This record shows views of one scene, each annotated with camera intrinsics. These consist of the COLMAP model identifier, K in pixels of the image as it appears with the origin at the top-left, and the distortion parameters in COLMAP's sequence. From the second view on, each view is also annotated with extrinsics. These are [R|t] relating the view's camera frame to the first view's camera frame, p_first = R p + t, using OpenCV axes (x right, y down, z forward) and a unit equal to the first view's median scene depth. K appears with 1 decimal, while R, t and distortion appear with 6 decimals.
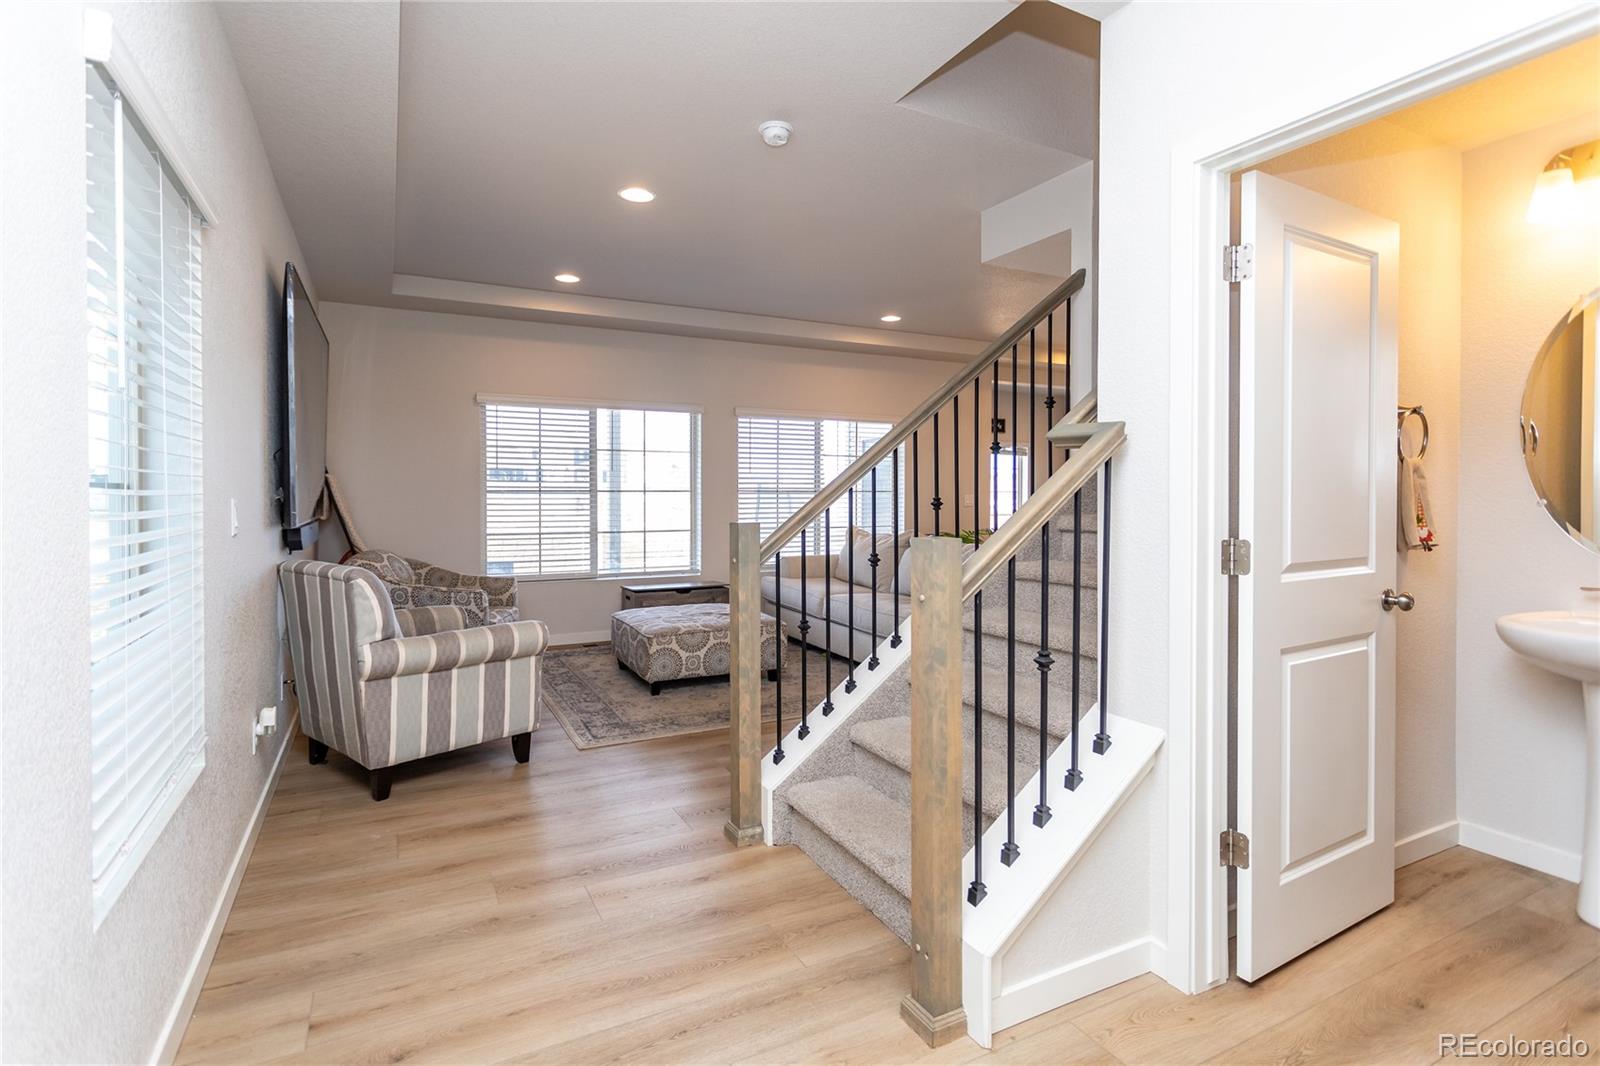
lens RADIAL K [[773.9, 0, 809.8], [0, 773.9, 498.1], [0, 0, 1]] dist [0.023097, 0.000087]
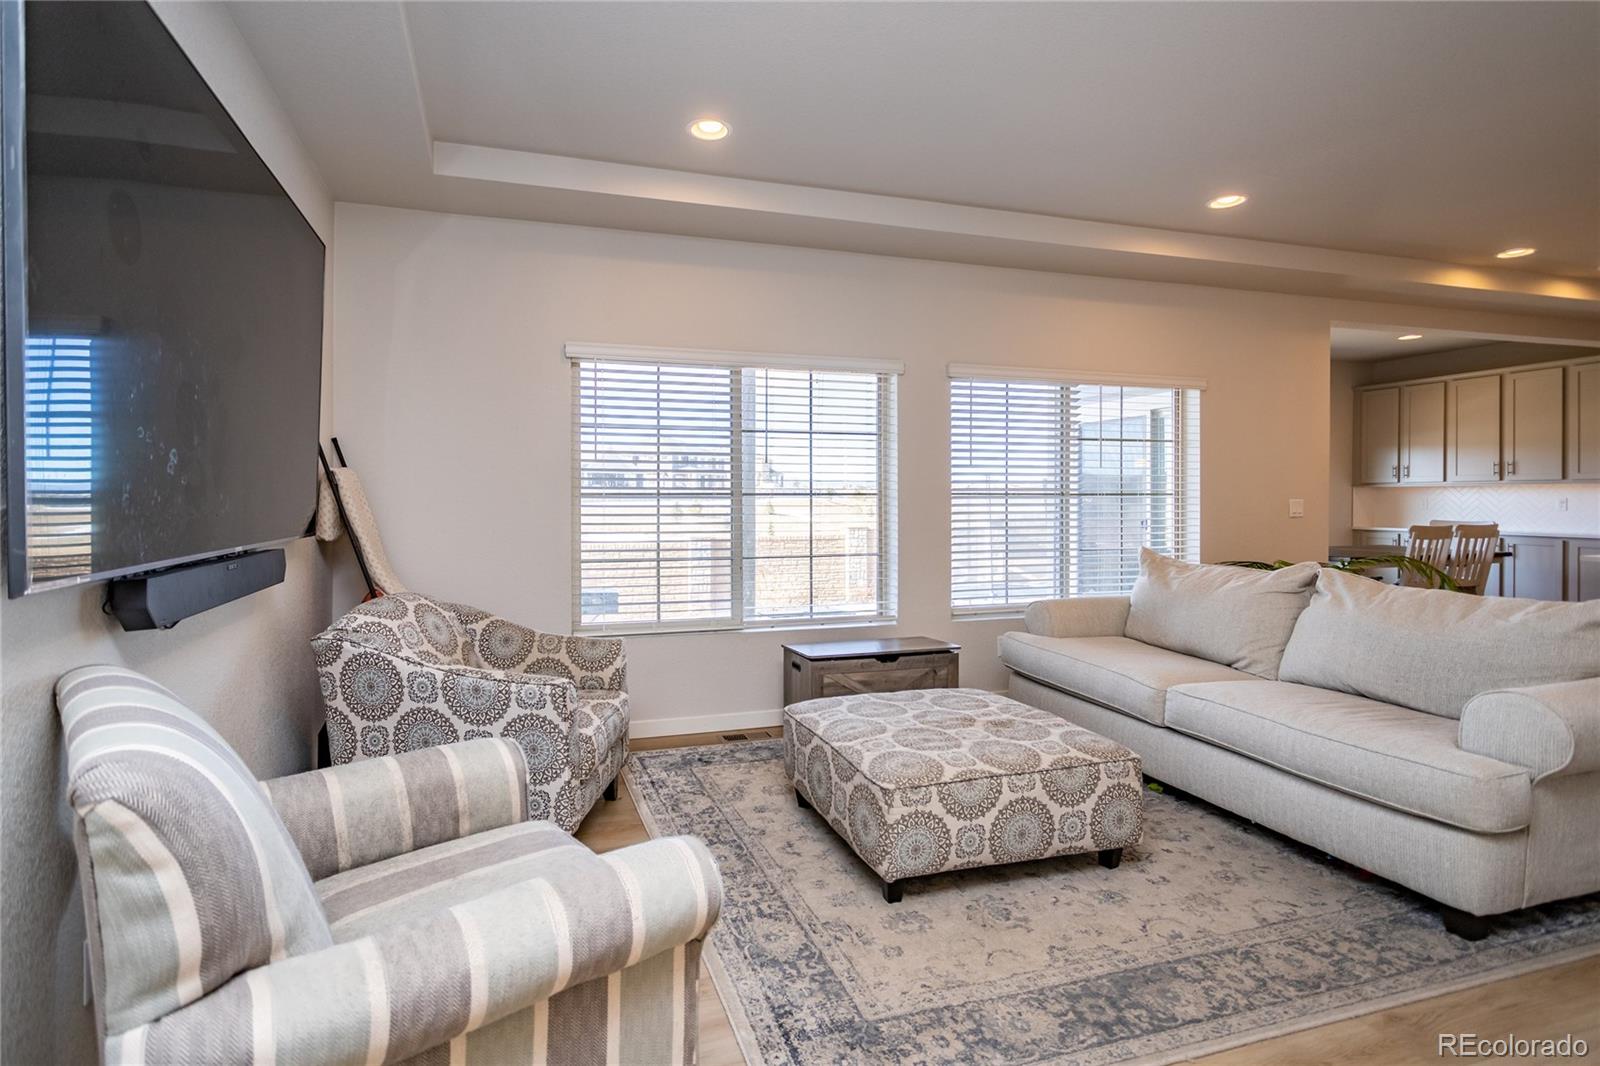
lens RADIAL K [[847.1, 0, 797.5], [0, 847.1, 496.2], [0, 0, 1]] dist [0.001308, 0.000303]
pose [[0.988219, -0.002848, -0.153017, -0.141499], [0.001424, 0.999955, -0.009410, -0.000552], [0.153037, 0.009081, 0.988179, 0.361883]]
